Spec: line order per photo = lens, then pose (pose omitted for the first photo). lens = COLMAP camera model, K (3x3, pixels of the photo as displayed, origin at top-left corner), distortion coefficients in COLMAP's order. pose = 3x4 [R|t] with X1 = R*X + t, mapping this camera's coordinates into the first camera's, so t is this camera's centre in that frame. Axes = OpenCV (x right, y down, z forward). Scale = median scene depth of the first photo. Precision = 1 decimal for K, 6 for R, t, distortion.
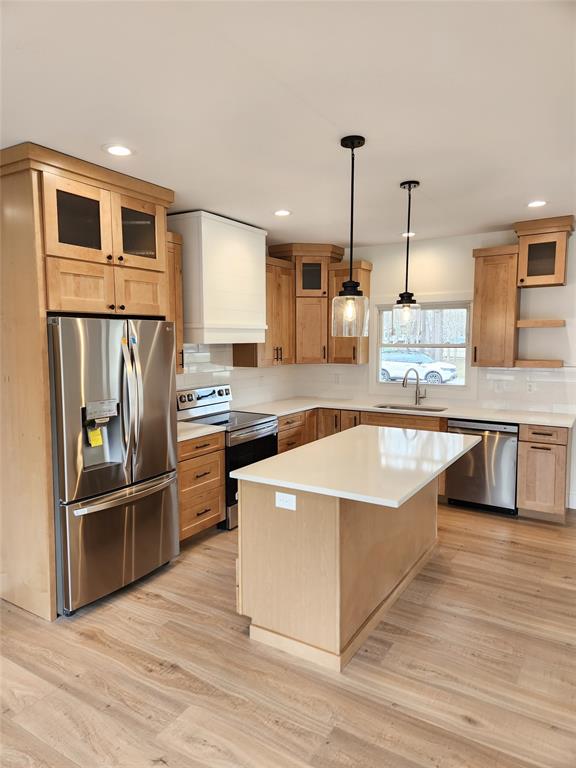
lens RADIAL K [[511.0, 0, 282.1], [0, 511.0, 385.3], [0, 0, 1]] dist [0.064938, -0.000622]
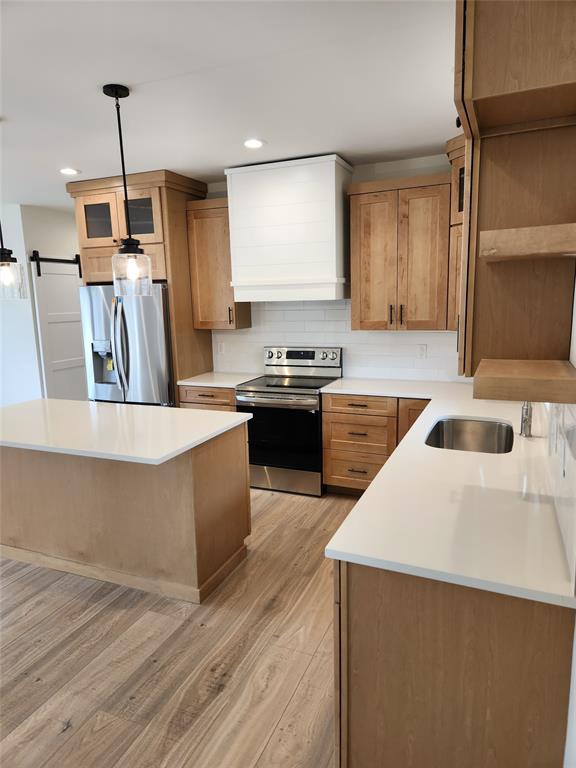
lens RADIAL K [[506.0, 0, 288.0], [0, 506.0, 384.0], [0, 0, 1]] dist [0.092528, -0.072382]
pose [[0.158489, 0.170315, -0.972561, 0.844062], [-0.068642, 0.984528, 0.161225, -0.085983], [0.984972, 0.041206, 0.167727, 0.888327]]
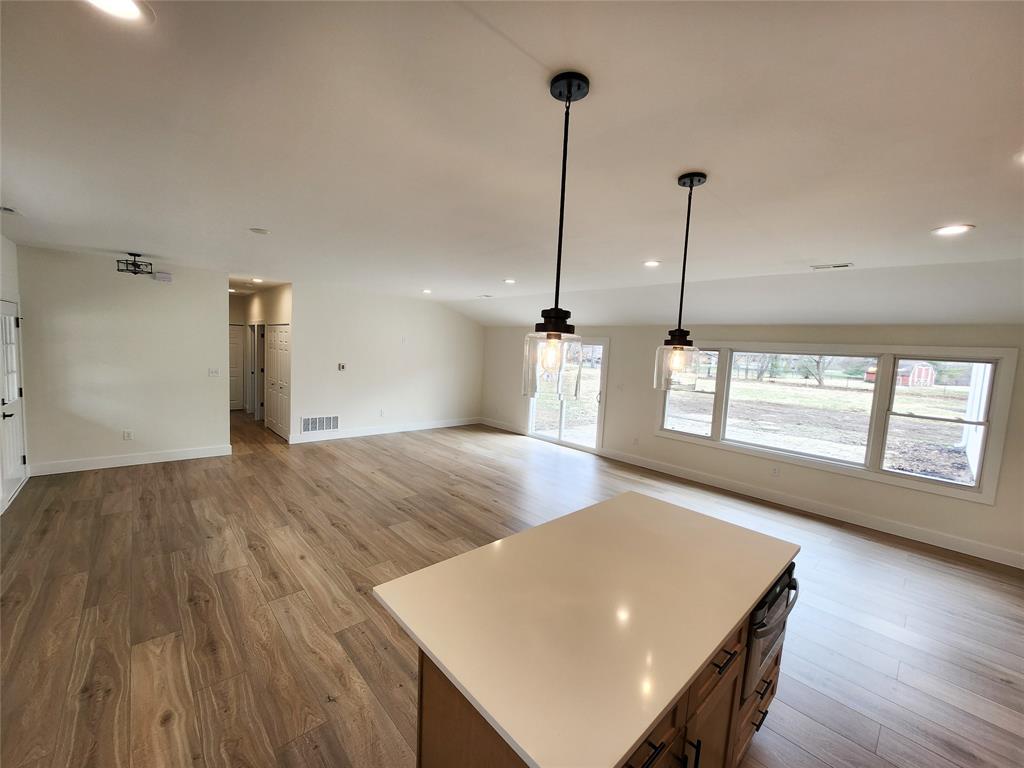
lens RADIAL K [[409.2, 0, 511.5], [0, 409.2, 384.6], [0, 0, 1]] dist [-0.014105, -0.000030]
pose [[-0.965182, -0.069353, 0.252220, 0.143324], [-0.023601, 0.983369, 0.180081, -0.144237], [-0.260514, 0.167859, -0.950766, 1.107908]]
